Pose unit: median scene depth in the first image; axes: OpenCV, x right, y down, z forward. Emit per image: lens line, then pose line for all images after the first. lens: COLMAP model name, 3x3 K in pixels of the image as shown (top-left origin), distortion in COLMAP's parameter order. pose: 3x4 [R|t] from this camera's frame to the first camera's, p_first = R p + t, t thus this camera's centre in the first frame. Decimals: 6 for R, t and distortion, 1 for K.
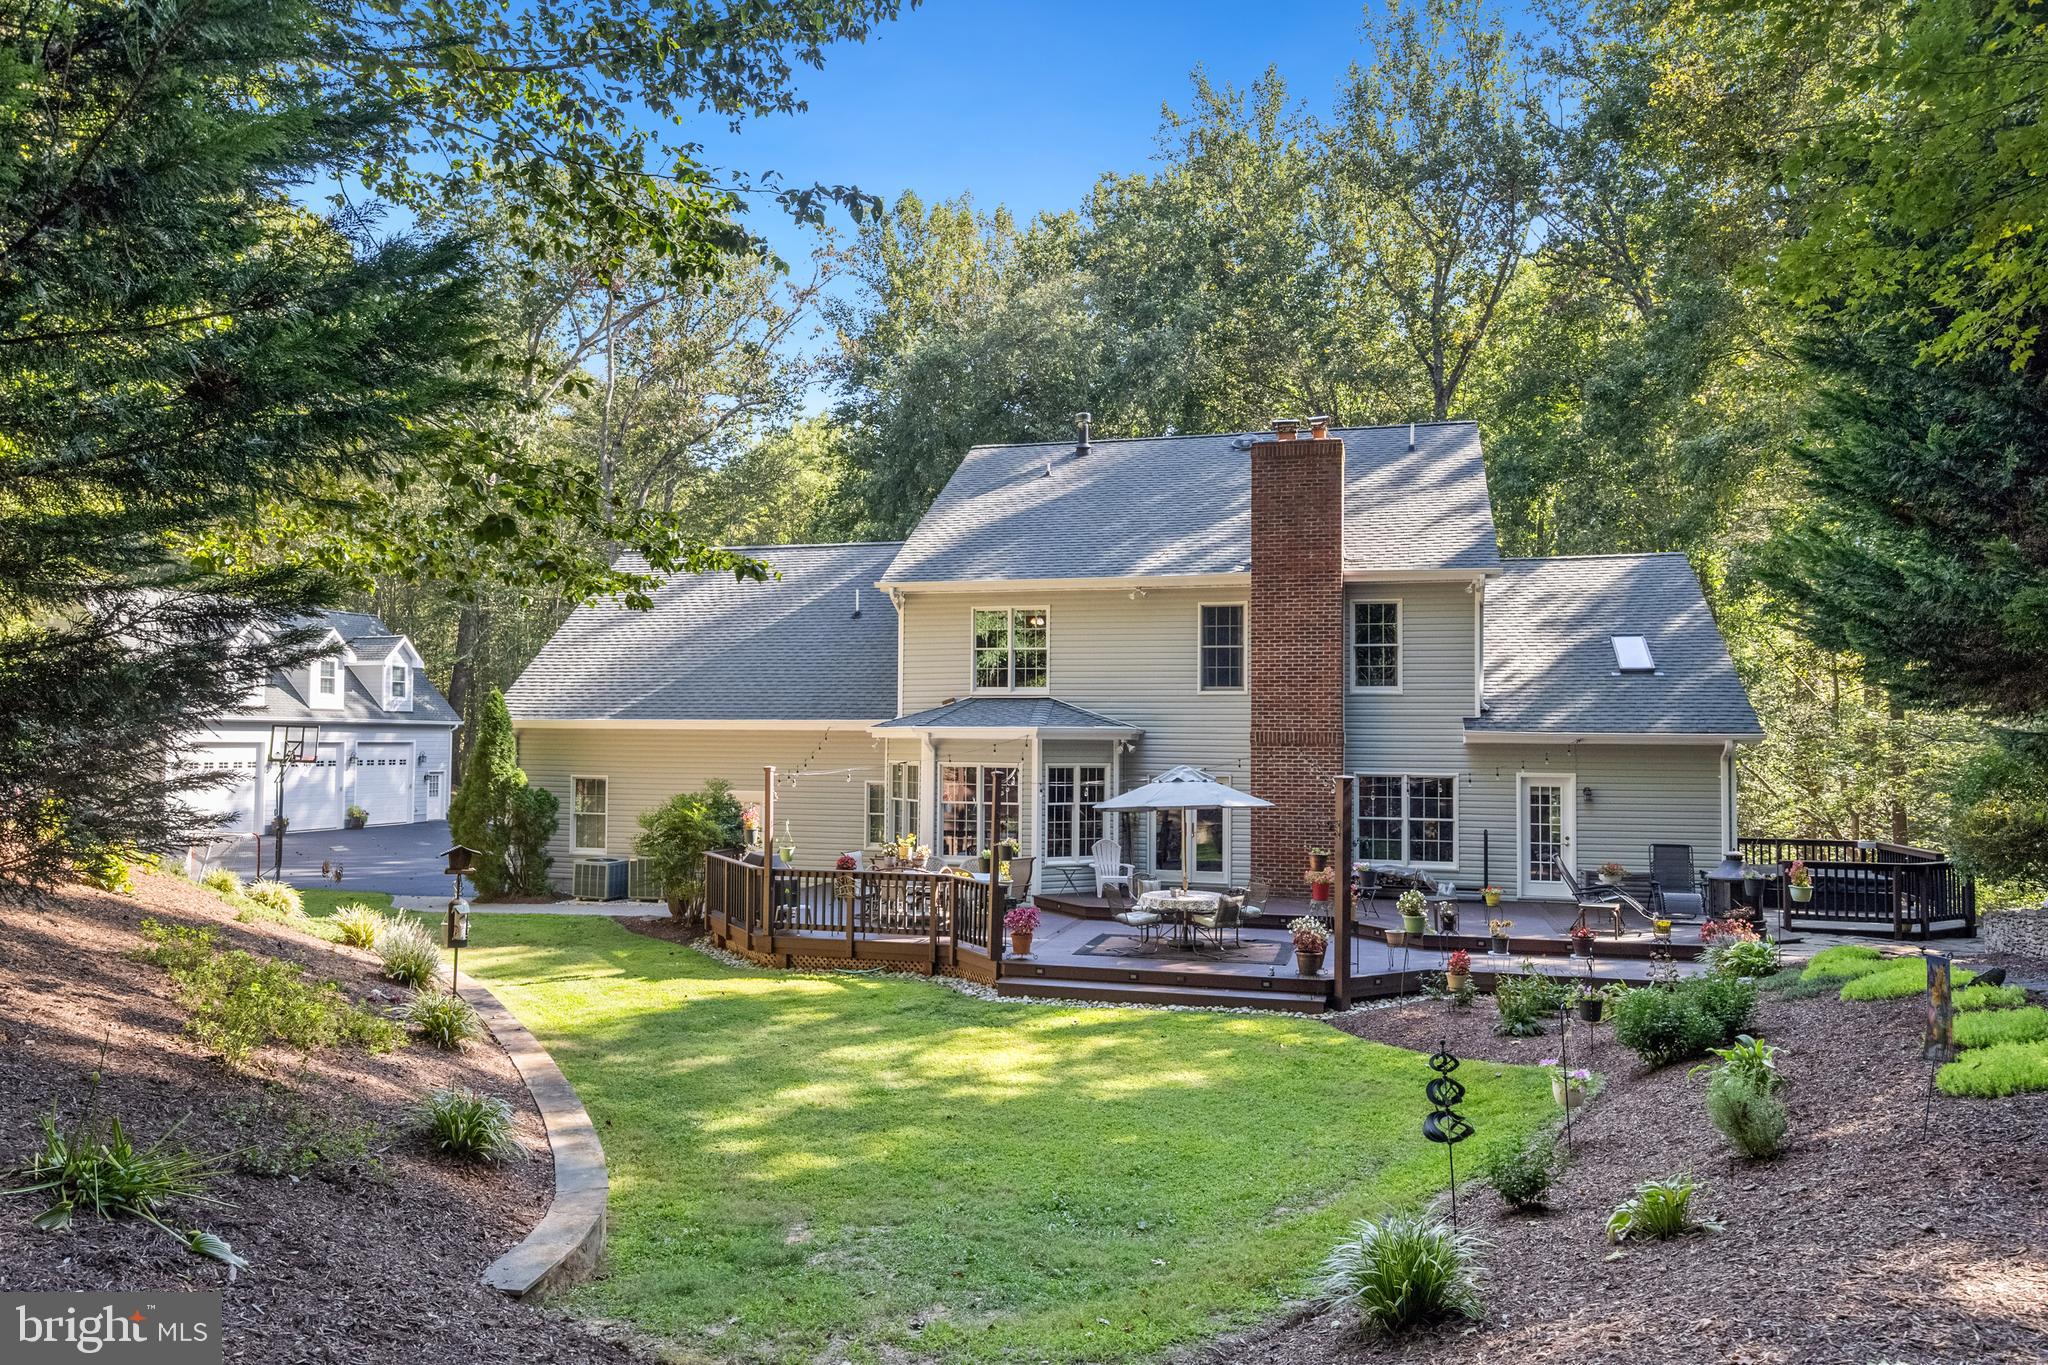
lens RADIAL K [[1342.7, 0, 1024.0], [0, 1342.7, 682.5], [0, 0, 1]] dist [0.001324, 0.000176]
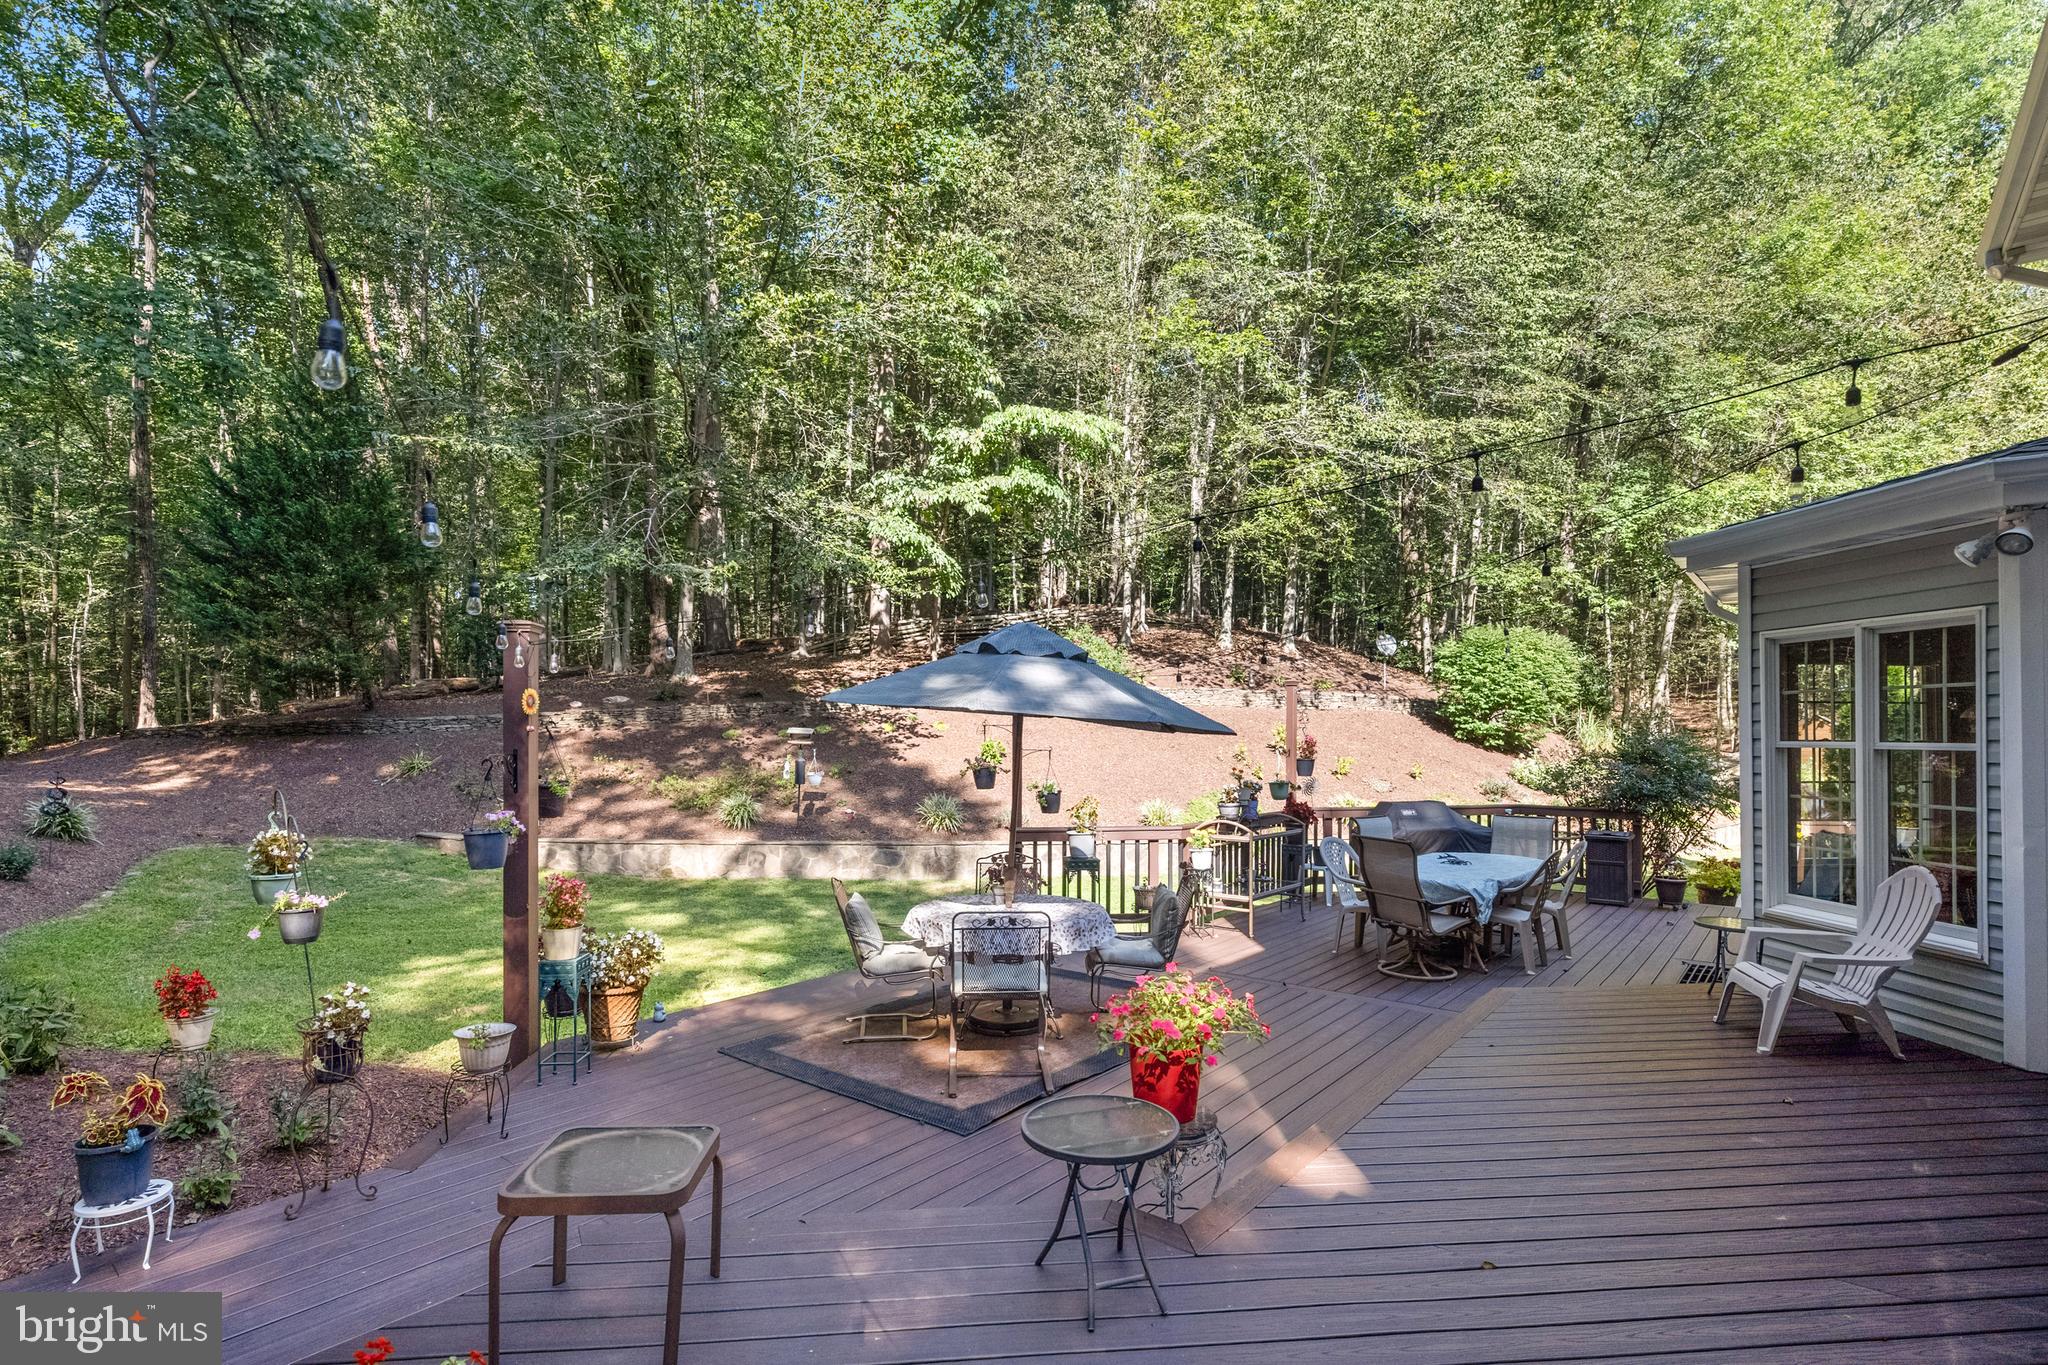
lens RADIAL K [[993.6, 0, 1038.2], [0, 993.6, 724.3], [0, 0, 1]] dist [0.000725, 0.000185]
pose [[-0.384325, -0.016578, -0.923049, 0.583836], [0.032856, 0.998960, -0.031621, 0.149585], [0.922613, -0.042481, -0.383380, 1.589395]]
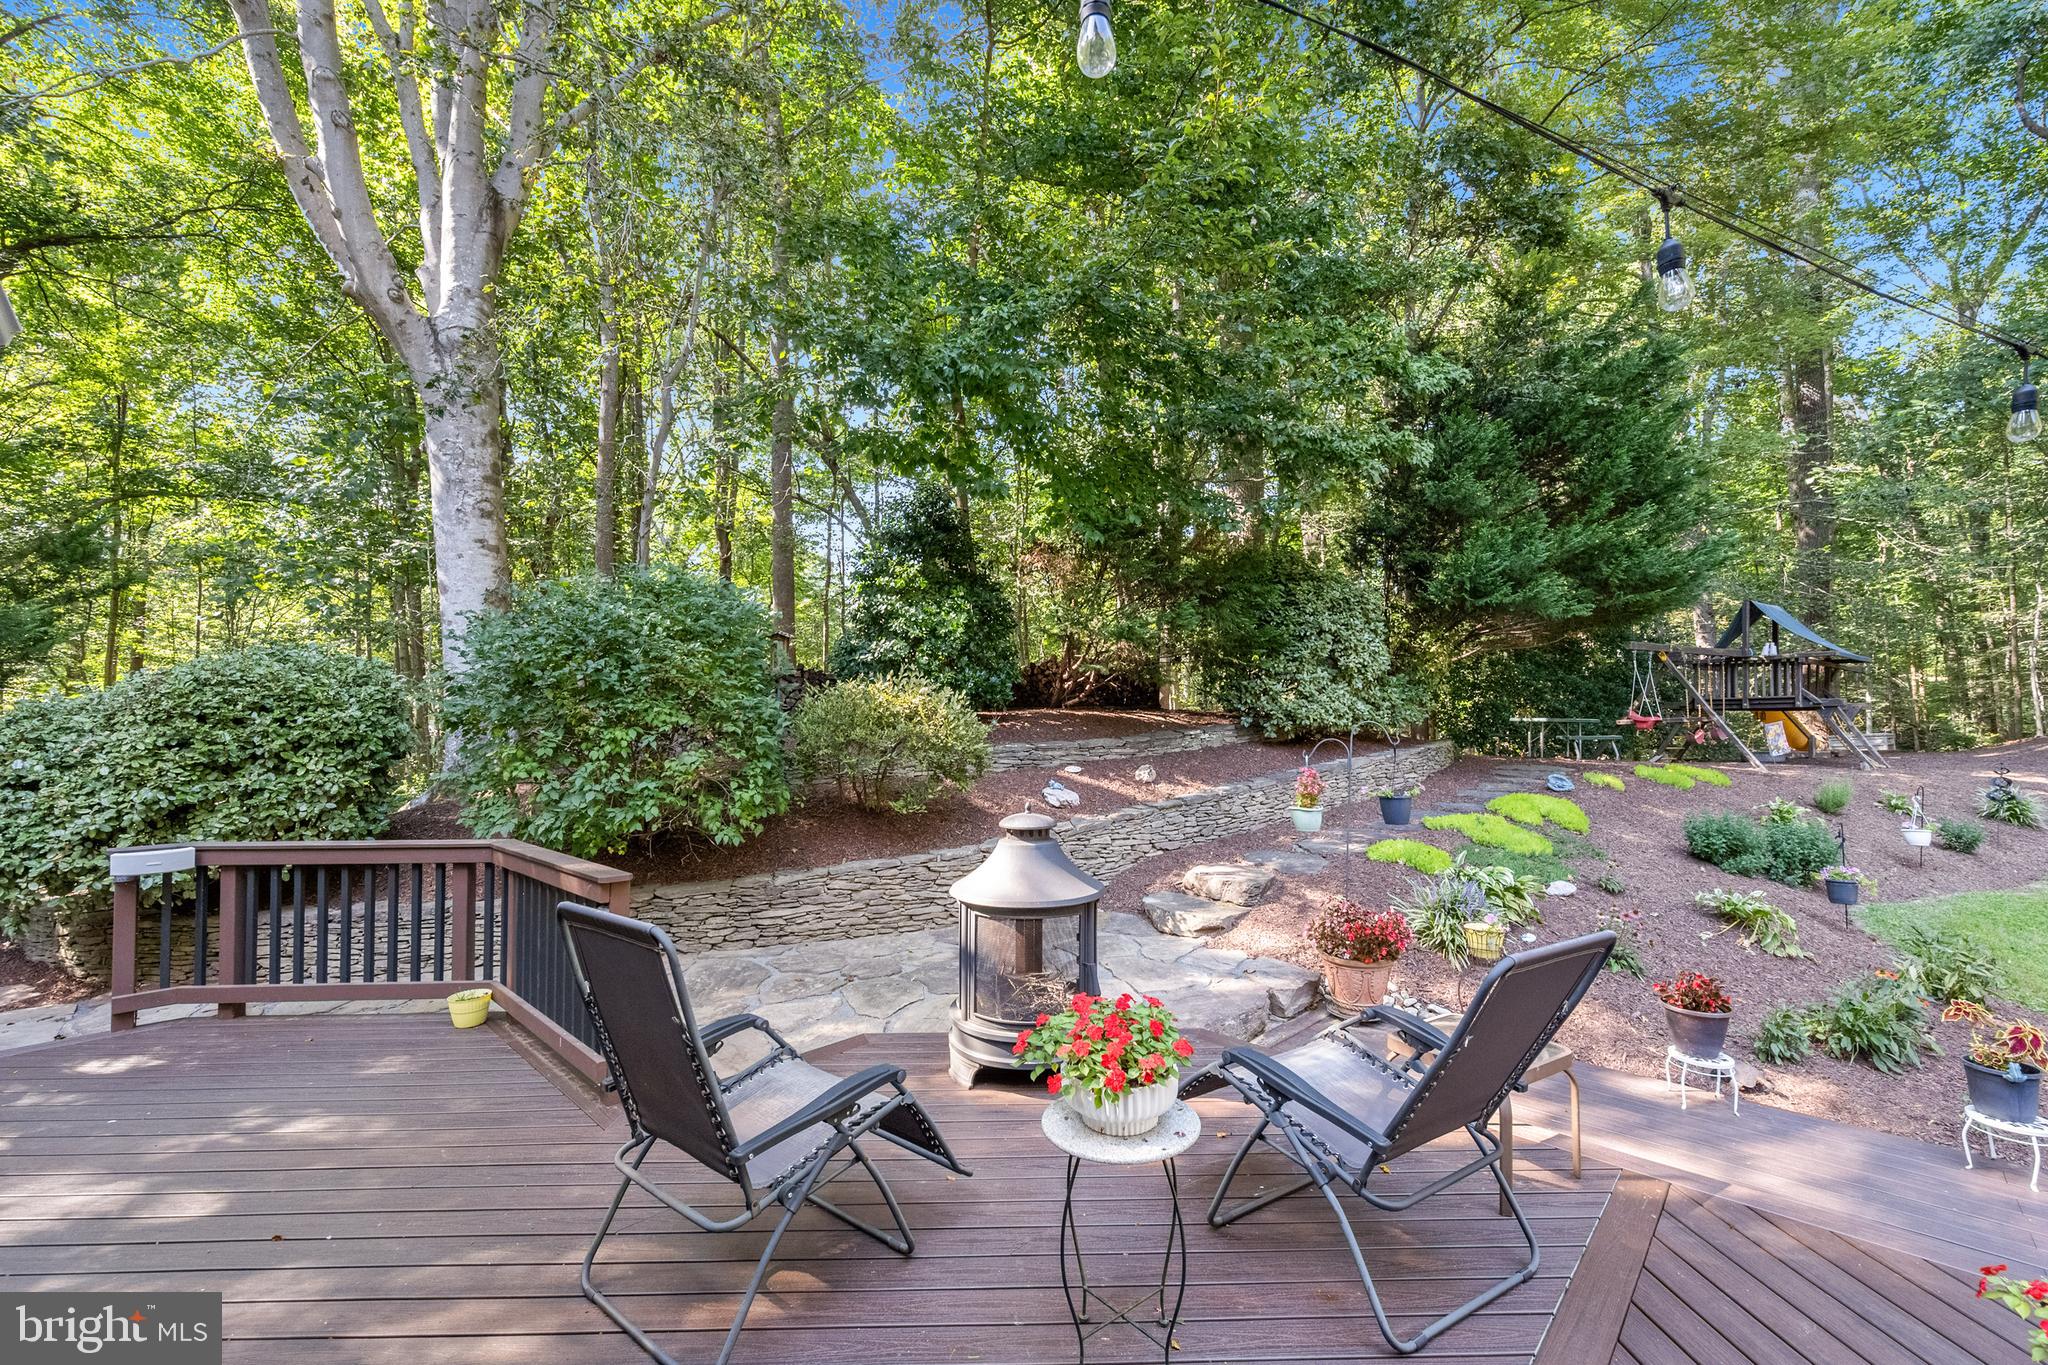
lens RADIAL K [[823.0, 0, 1033.3], [0, 823.0, 697.7], [0, 0, 1]] dist [-0.001028, 0.000196]
pose [[-0.884722, 0.013066, 0.465936, 0.580677], [-0.023655, 0.997060, -0.072878, 0.152871], [-0.465519, -0.075498, -0.881812, 1.638203]]
